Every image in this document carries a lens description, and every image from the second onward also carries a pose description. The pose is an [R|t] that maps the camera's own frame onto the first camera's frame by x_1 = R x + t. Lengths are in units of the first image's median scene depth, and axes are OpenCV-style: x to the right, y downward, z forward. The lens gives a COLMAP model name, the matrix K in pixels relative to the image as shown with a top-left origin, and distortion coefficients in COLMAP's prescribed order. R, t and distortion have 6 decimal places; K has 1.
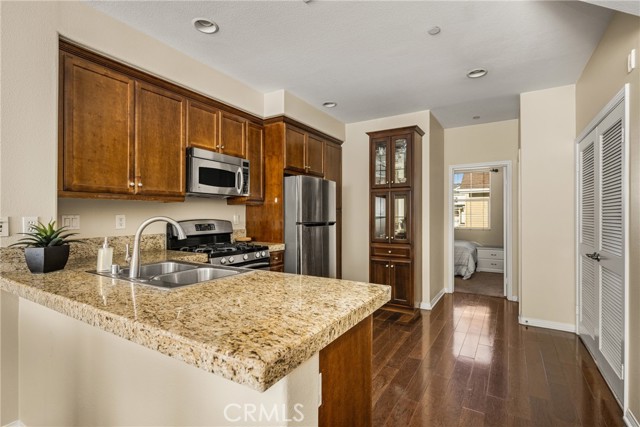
lens RADIAL K [[306.4, 0, 320.9], [0, 306.4, 213.0], [0, 0, 1]] dist [0.001052, -0.000672]
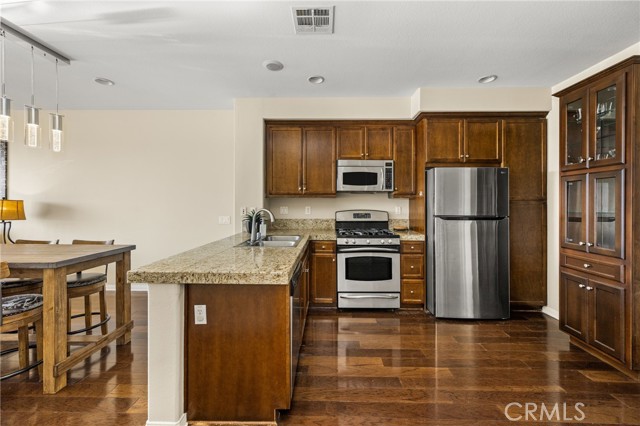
lens RADIAL K [[258.4, 0, 321.0], [0, 258.4, 205.0], [0, 0, 1]] dist [-0.002529, -0.000526]
pose [[0.502328, 0.006666, -0.864651, 0.528345], [0.001852, 0.999960, 0.008785, -0.011657], [0.864675, -0.006015, 0.502296, 0.291476]]
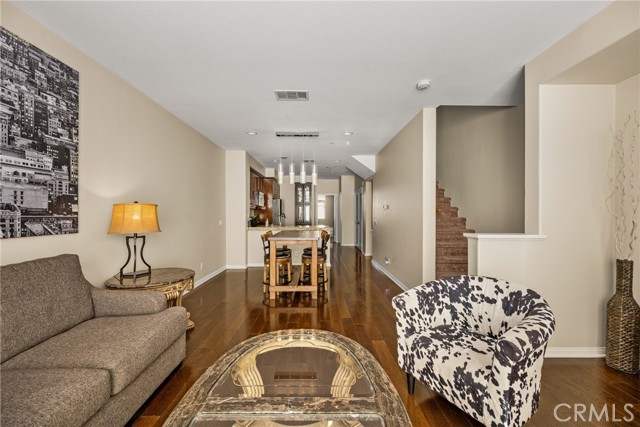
lens RADIAL K [[260.4, 0, 321.9], [0, 260.4, 213.1], [0, 0, 1]] dist [-0.000197, -0.000043]
pose [[0.843869, -0.000448, 0.536549, -1.137247], [-0.003235, 0.999977, 0.005923, -0.009566], [-0.536539, -0.006734, 0.843849, -1.381307]]
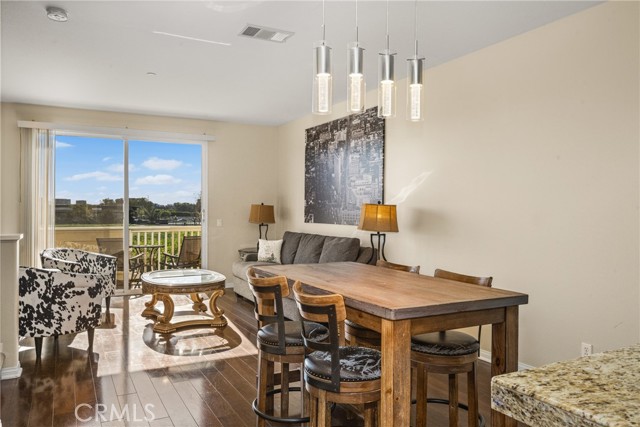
lens RADIAL K [[473.8, 0, 325.7], [0, 473.8, 214.4], [0, 0, 1]] dist [0.008713, -0.002143]
pose [[-0.500832, 0.000561, -0.865544, 0.285011], [-0.003879, 0.999988, 0.002893, 0.001745], [0.865536, 0.004807, -0.500824, 0.284825]]
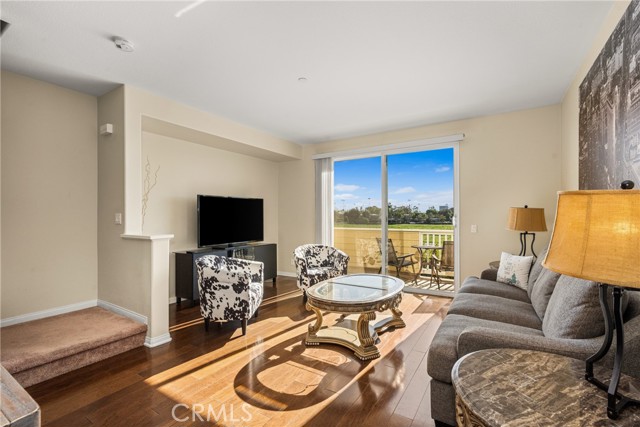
lens RADIAL K [[291.1, 0, 317.7], [0, 291.1, 216.1], [0, 0, 1]] dist [-0.001144, -0.000038]
pose [[-0.999860, -0.001413, 0.016681, -0.866267], [-0.001449, 0.999997, -0.002116, -0.001545], [-0.016678, -0.002140, -0.999859, -0.044774]]
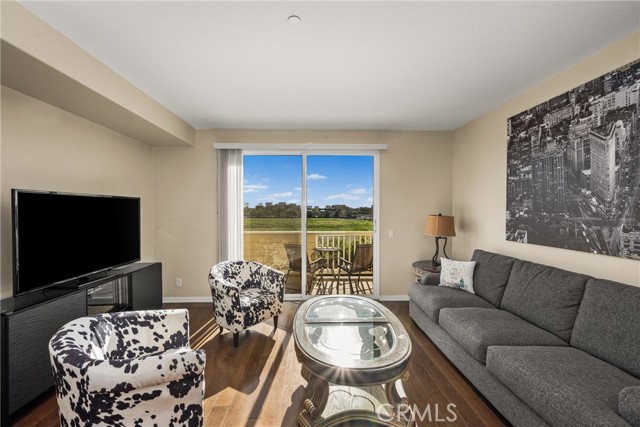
lens RADIAL K [[260.4, 0, 316.9], [0, 260.4, 212.4], [0, 0, 1]] dist [-0.000197, -0.000043]
pose [[-0.840684, -0.002265, -0.541521, -0.539706], [-0.004144, 0.999989, 0.002250, -0.054893], [0.541510, 0.004135, -0.840684, -0.525813]]
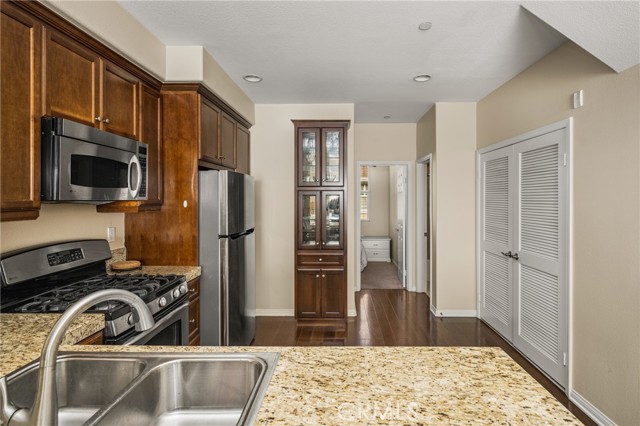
lens RADIAL K [[320.5, 0, 335.8], [0, 320.5, 198.0], [0, 0, 1]] dist [-0.002176, -0.001642]
pose [[0.860924, -0.001560, 0.508731, -0.256979], [-0.000738, 0.999990, 0.004315, -0.068245], [-0.508733, -0.004090, 0.860915, 0.241284]]
